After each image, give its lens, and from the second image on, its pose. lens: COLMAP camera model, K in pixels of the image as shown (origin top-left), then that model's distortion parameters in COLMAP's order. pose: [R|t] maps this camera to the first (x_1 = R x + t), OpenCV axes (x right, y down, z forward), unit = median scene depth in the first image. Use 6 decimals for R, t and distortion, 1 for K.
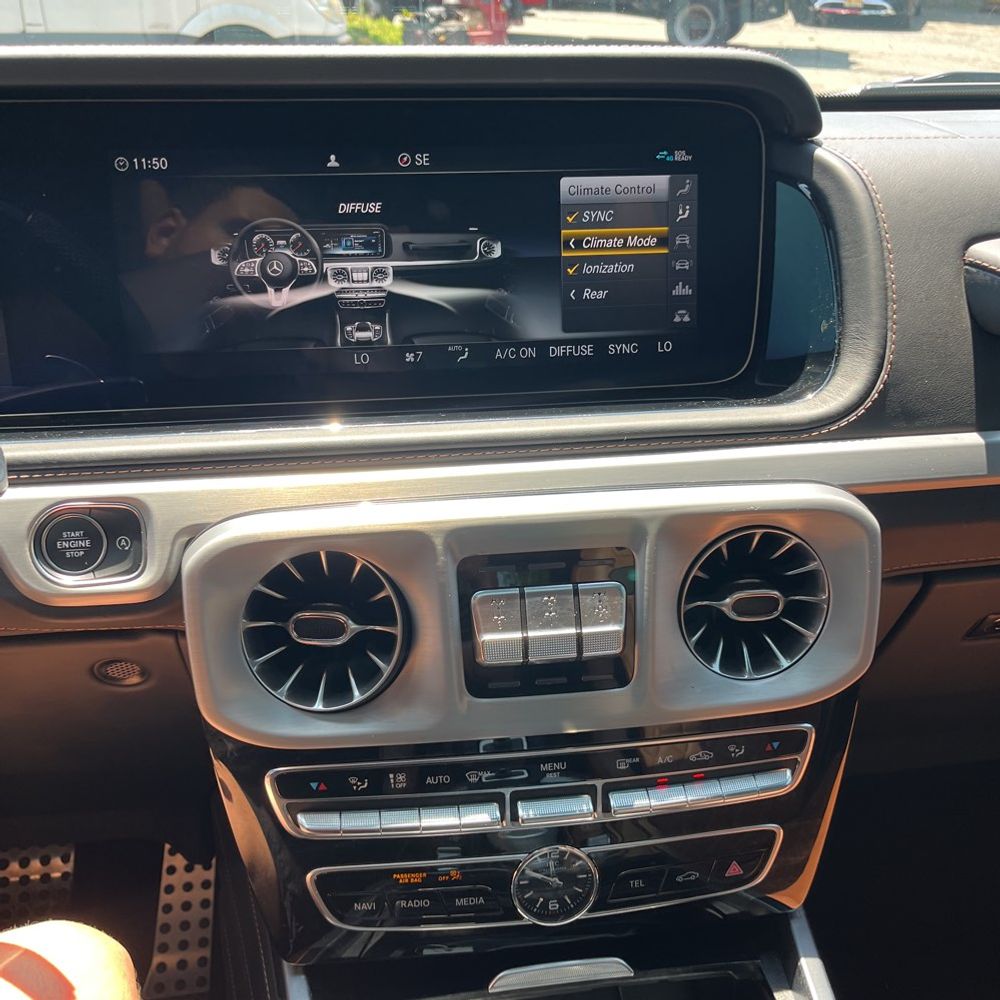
lens RADIAL K [[1001.7, 0, 486.1], [0, 1001.7, 498.9], [0, 0, 1]] dist [0.029565, -0.005316]
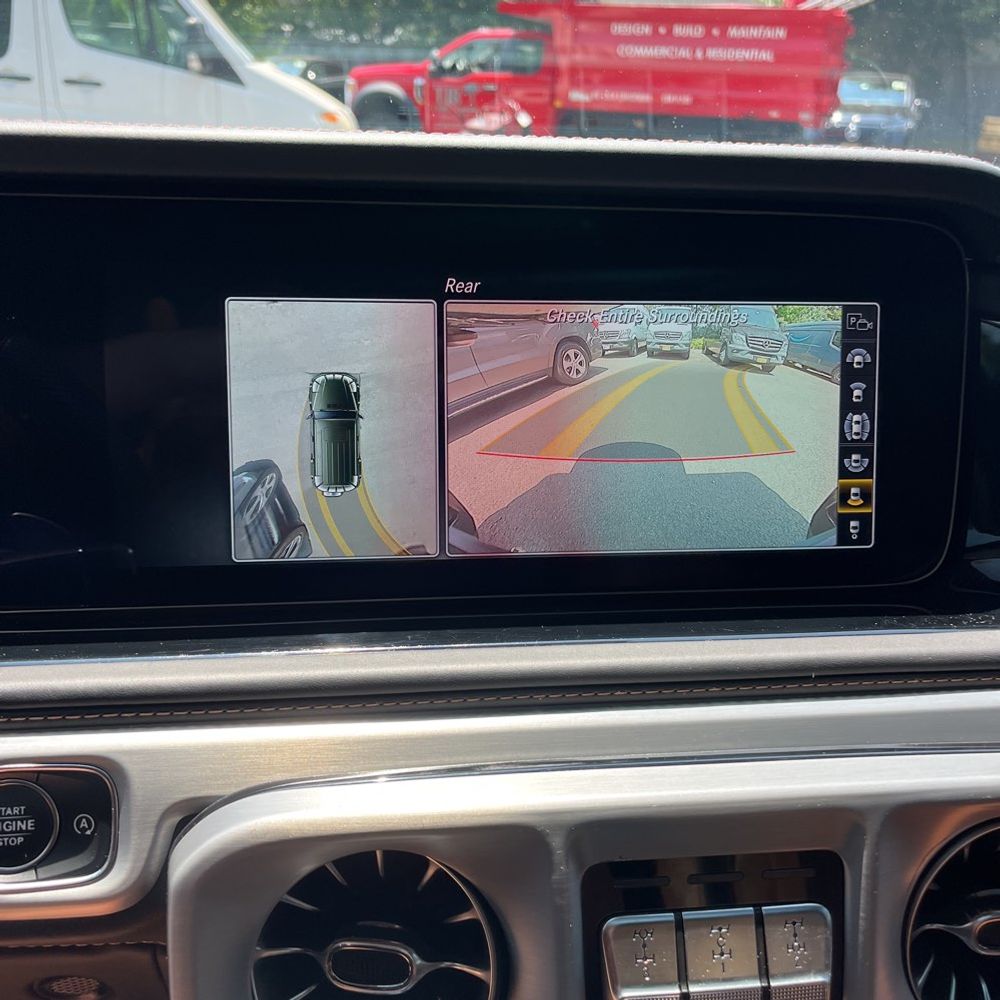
lens RADIAL K [[1001.7, 0, 486.1], [0, 1001.7, 498.9], [0, 0, 1]] dist [0.029565, -0.005316]
pose [[0.999671, 0.025630, -0.000147, -0.097542], [-0.025499, 0.993926, -0.107051, -0.107734], [-0.002598, 0.107020, 0.994253, 0.305771]]
